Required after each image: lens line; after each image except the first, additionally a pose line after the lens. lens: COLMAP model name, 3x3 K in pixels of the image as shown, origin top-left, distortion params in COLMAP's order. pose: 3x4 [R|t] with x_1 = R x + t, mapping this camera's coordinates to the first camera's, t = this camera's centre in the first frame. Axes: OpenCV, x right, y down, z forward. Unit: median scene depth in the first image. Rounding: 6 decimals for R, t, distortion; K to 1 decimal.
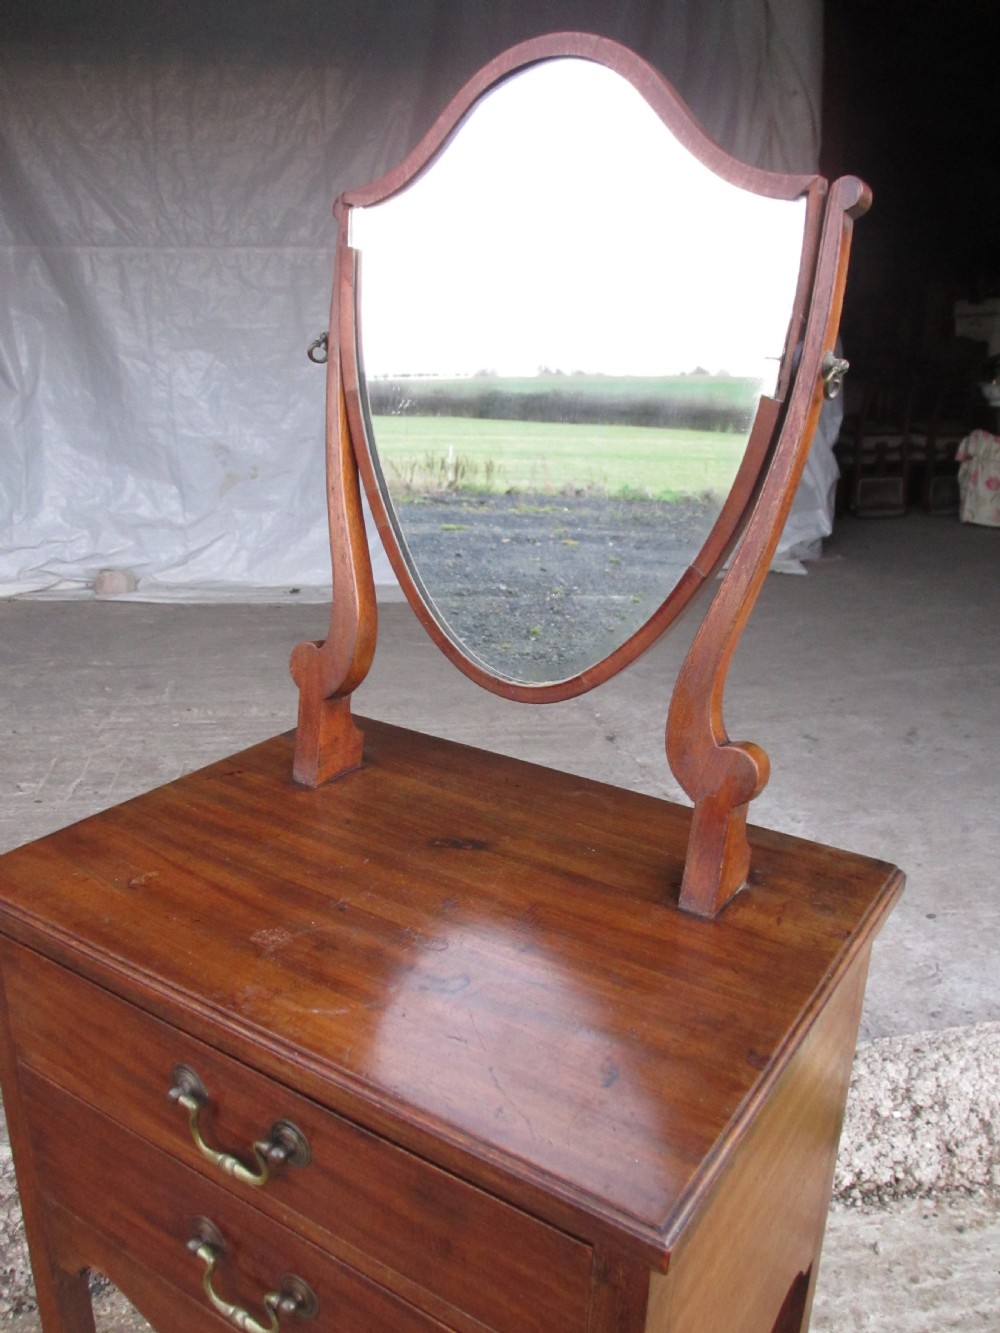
lens RADIAL K [[1110.6, 0, 500.0], [0, 1110.6, 666.5], [0, 0, 1]] dist [-0.057718, 0.011688]
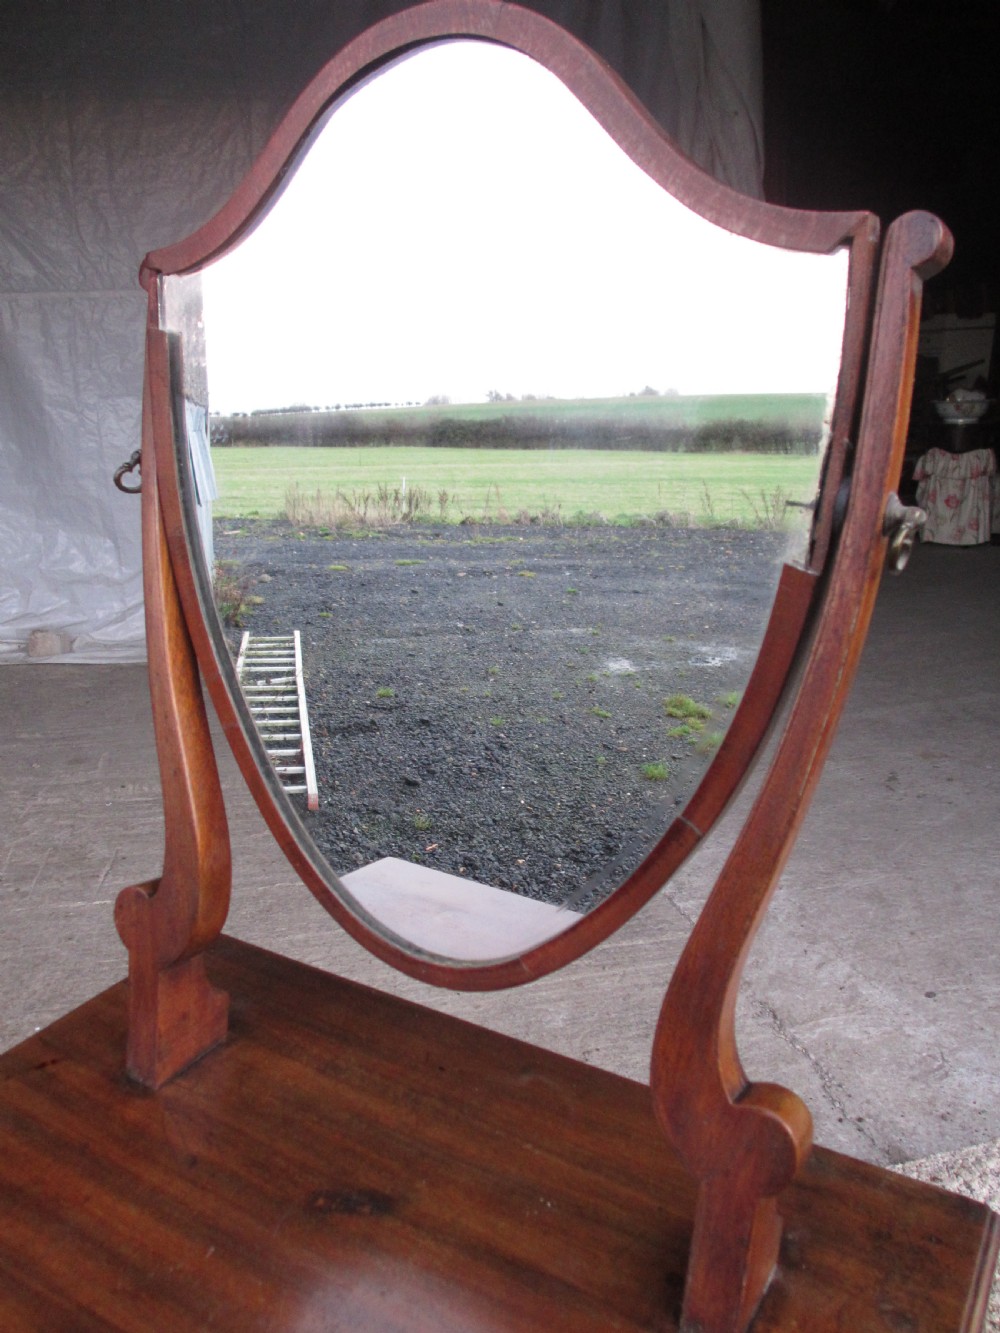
lens RADIAL K [[1107.2, 0, 499.2], [0, 1107.2, 668.0], [0, 0, 1]] dist [-0.025556, -0.047133]
pose [[0.998617, -0.040554, 0.033469, 0.009283], [0.041275, 0.998924, -0.021132, -0.031661], [-0.032576, 0.022485, 0.999216, 0.066898]]
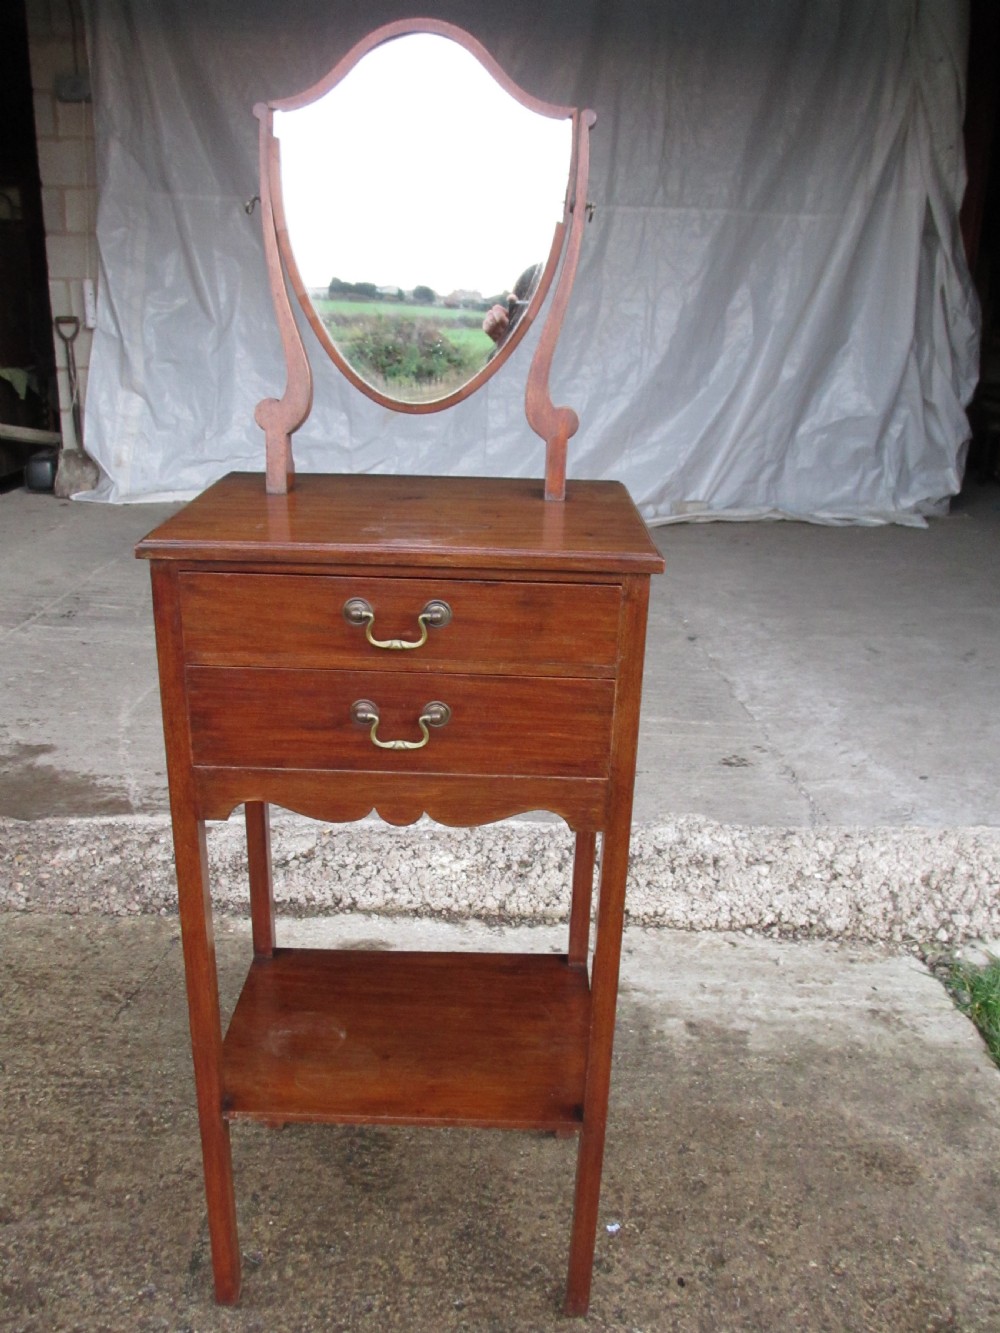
lens RADIAL K [[1108.0, 0, 503.9], [0, 1108.0, 659.3], [0, 0, 1]] dist [-0.051669, 0.013510]
pose [[0.985673, 0.074942, -0.151104, 0.094131], [-0.072166, 0.997109, 0.023779, 0.082338], [0.152449, -0.012534, 0.988232, -0.157281]]
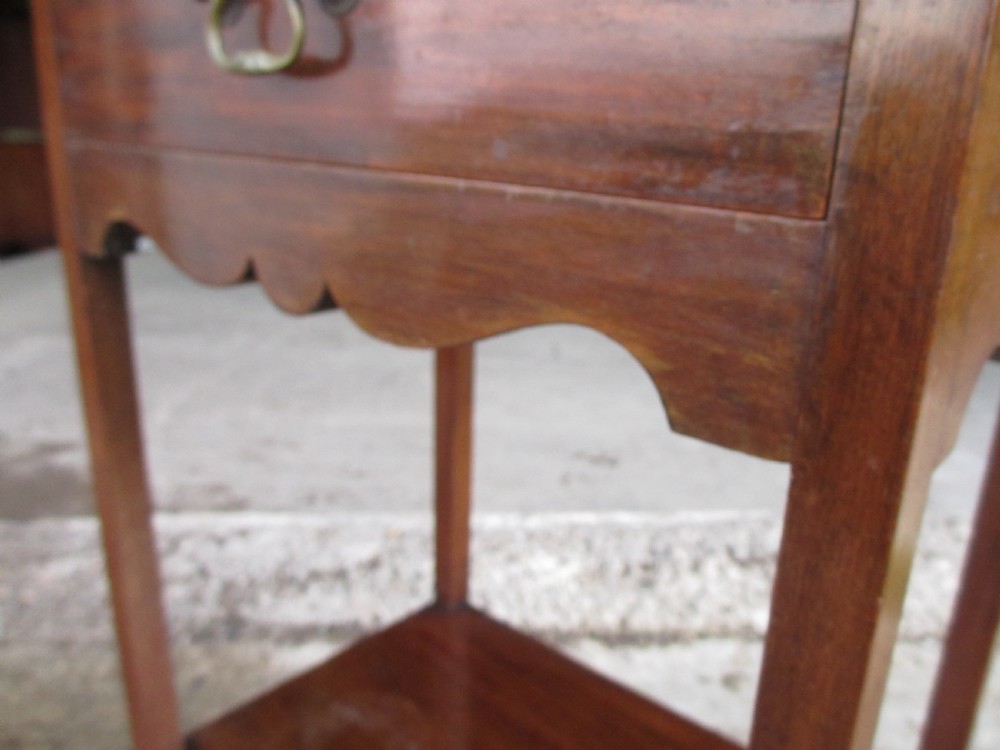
lens RADIAL K [[839.2, 0, 502.6], [0, 839.2, 373.3], [0, 0, 1]] dist [-0.055622, 0.014078]
pose [[0.990055, 0.051920, -0.130747, -0.004103], [-0.054418, 0.998396, -0.015598, 0.136962], [0.129727, 0.022558, 0.991293, 0.090893]]
